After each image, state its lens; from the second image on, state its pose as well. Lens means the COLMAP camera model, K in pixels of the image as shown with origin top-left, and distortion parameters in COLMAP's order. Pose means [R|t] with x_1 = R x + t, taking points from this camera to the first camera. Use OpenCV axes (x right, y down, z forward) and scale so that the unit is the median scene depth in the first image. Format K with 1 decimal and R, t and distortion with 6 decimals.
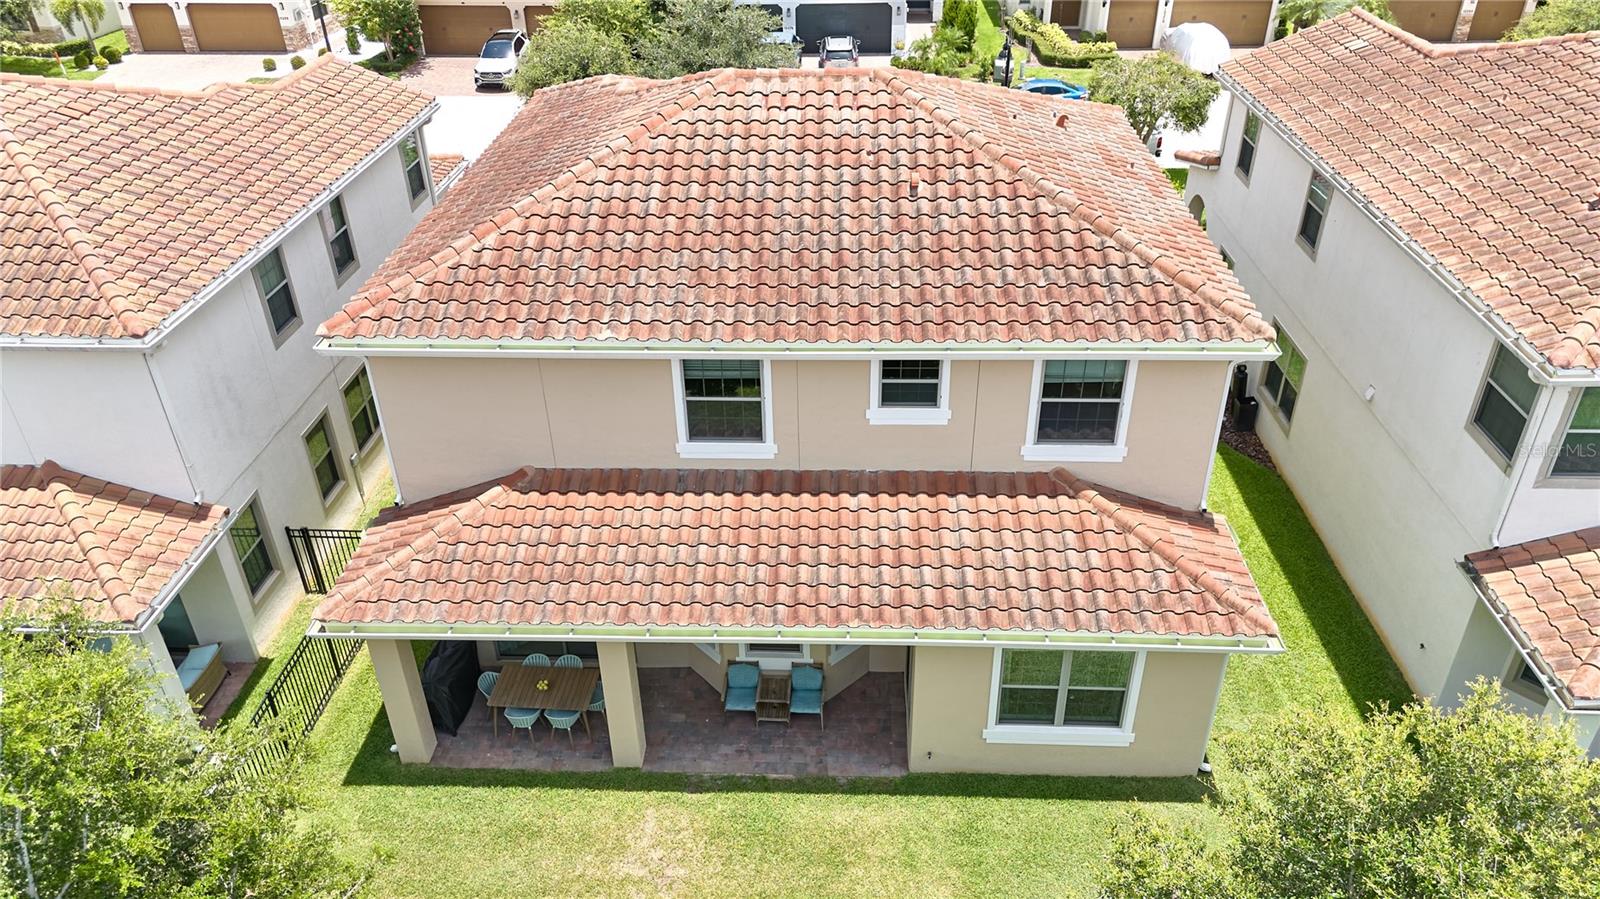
lens RADIAL K [[1109.2, 0, 804.6], [0, 1109.2, 417.7], [0, 0, 1]] dist [0.055955, 0.000560]
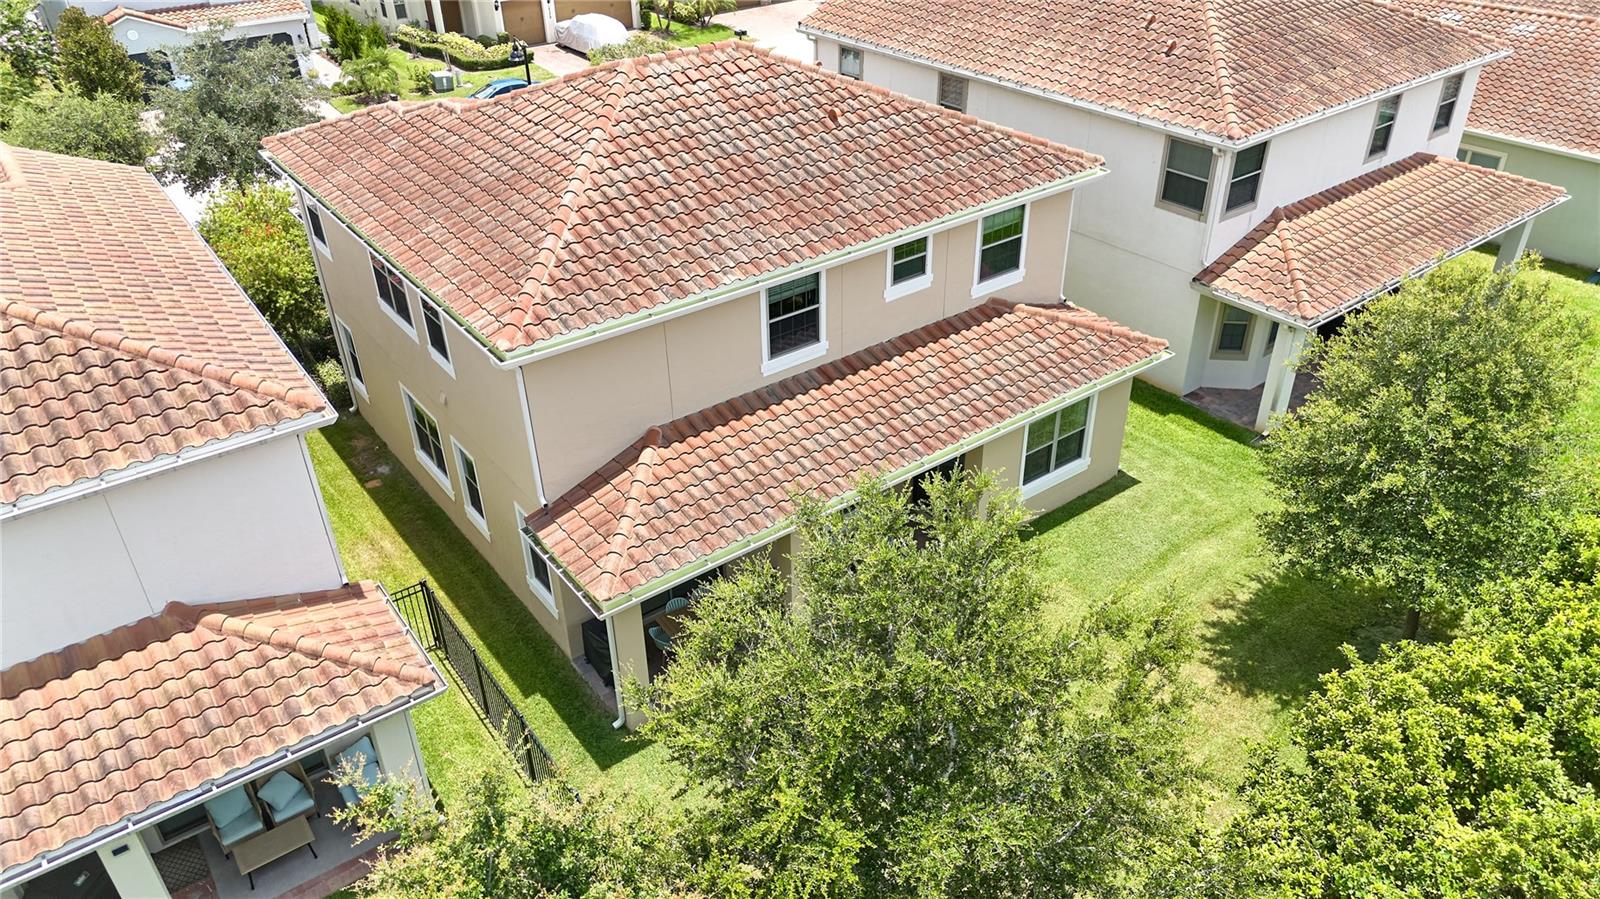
lens RADIAL K [[1126.7, 0, 794.2], [0, 1126.7, 450.5], [0, 0, 1]] dist [0.062470, -0.050459]
pose [[0.782395, -0.336382, 0.524124, -0.776034], [0.331663, 0.937367, 0.106506, -0.007962], [-0.527123, 0.090503, 0.844956, -0.030479]]
